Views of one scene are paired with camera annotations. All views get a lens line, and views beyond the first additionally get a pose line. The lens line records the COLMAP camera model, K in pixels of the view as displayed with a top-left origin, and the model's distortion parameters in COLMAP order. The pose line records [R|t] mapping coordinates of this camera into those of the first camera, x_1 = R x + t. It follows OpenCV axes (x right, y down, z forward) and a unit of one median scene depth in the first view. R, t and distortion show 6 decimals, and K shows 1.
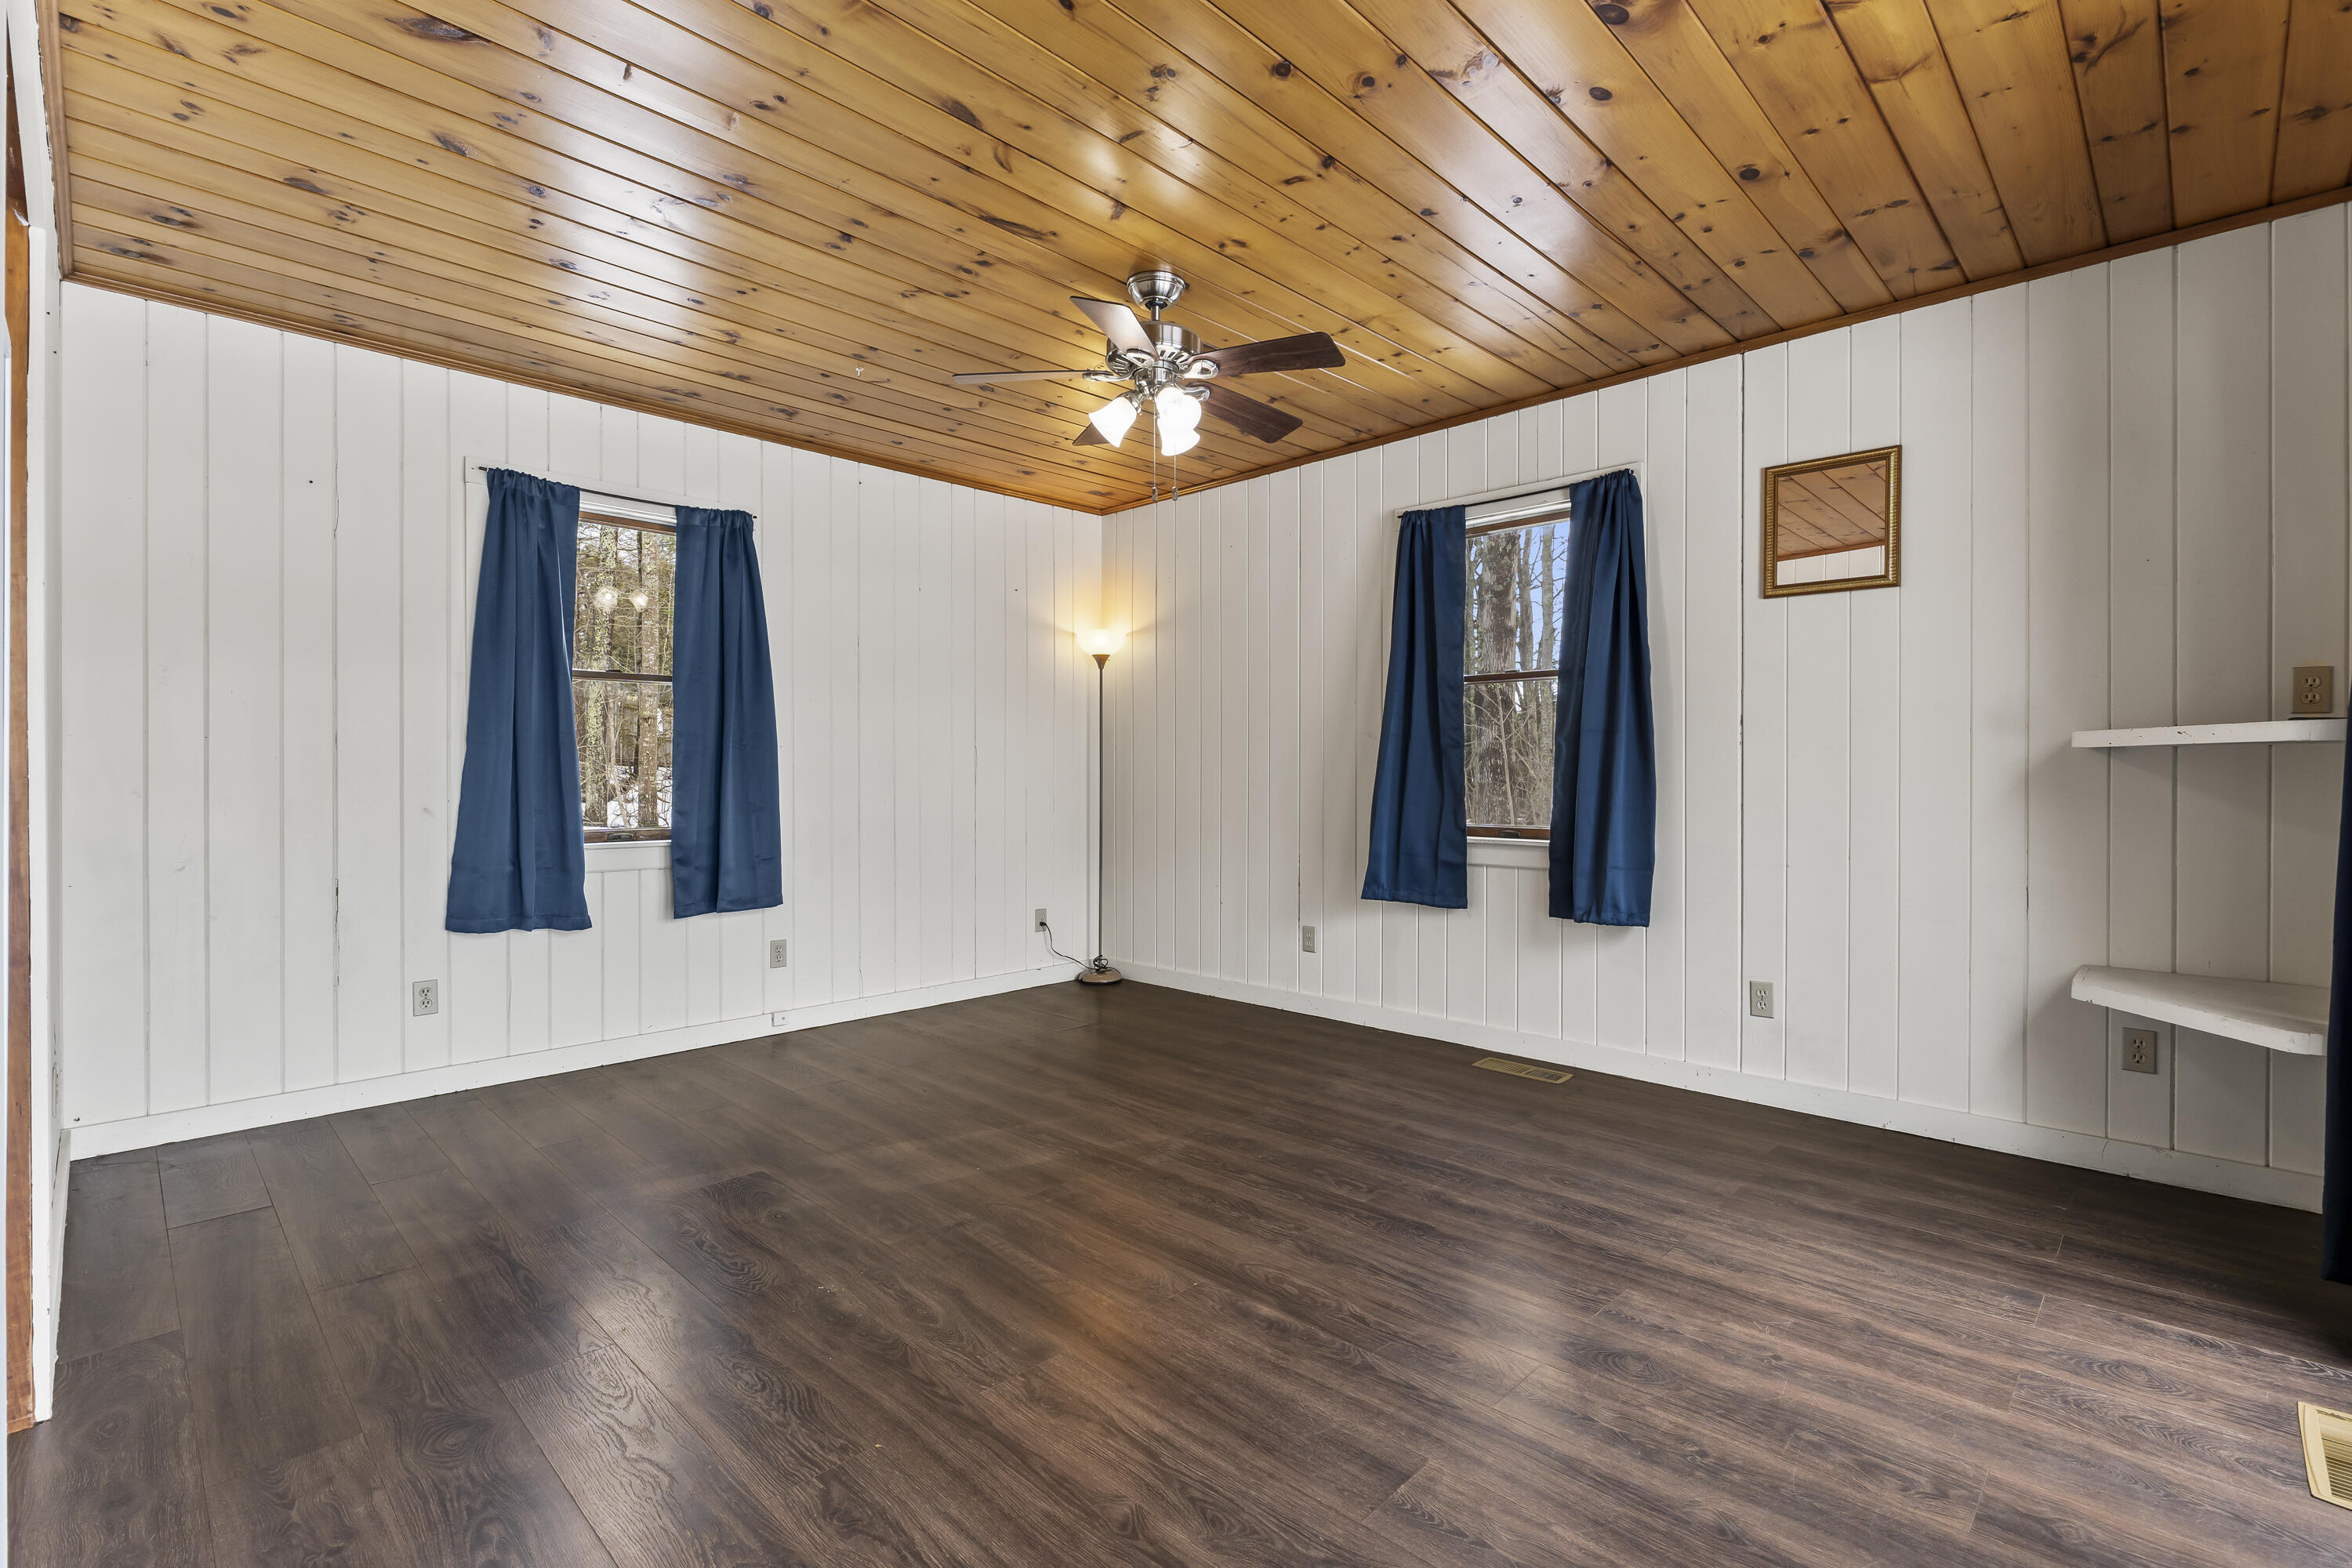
lens RADIAL K [[1050.7, 0, 1167.9], [0, 1050.7, 780.1], [0, 0, 1]] dist [-0.007955, -0.000104]
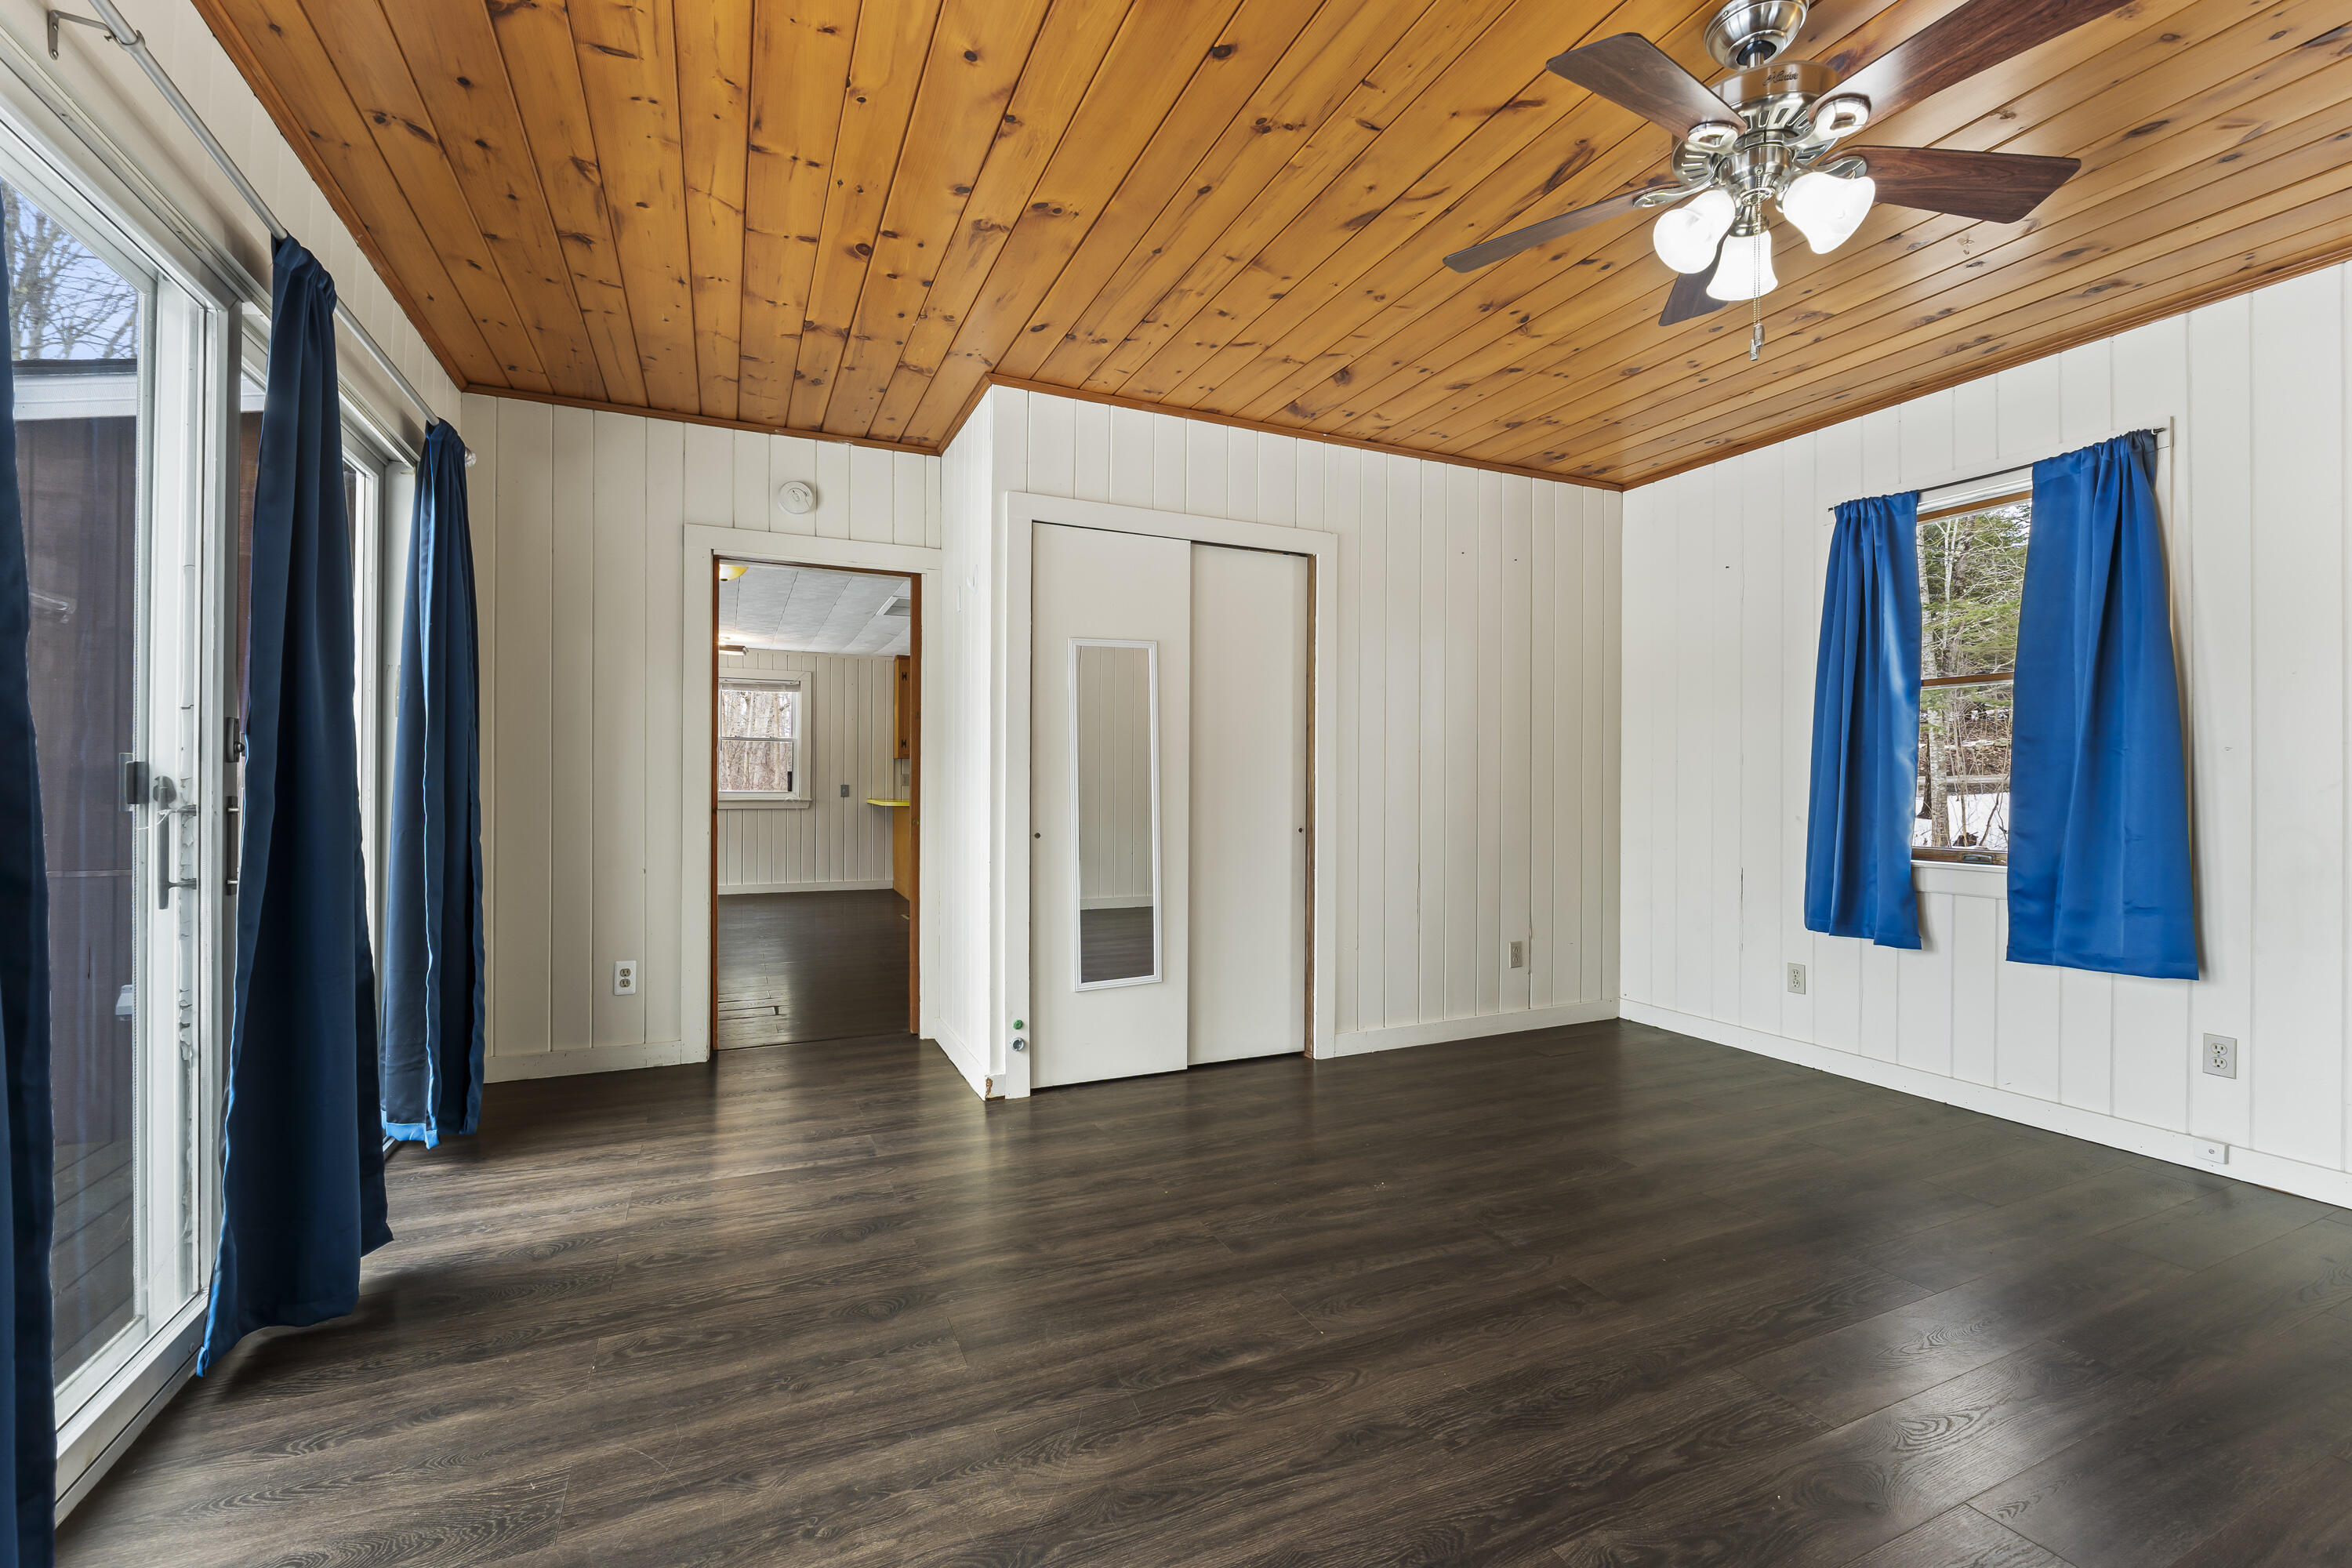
lens RADIAL K [[991.7, 0, 1196.2], [0, 991.7, 781.8], [0, 0, 1]] dist [-0.008389, -0.000115]
pose [[-0.337794, -0.001219, -0.941219, 0.898363], [-0.008342, 0.999964, 0.001699, -0.011513], [0.941183, 0.008425, -0.337792, 1.192345]]
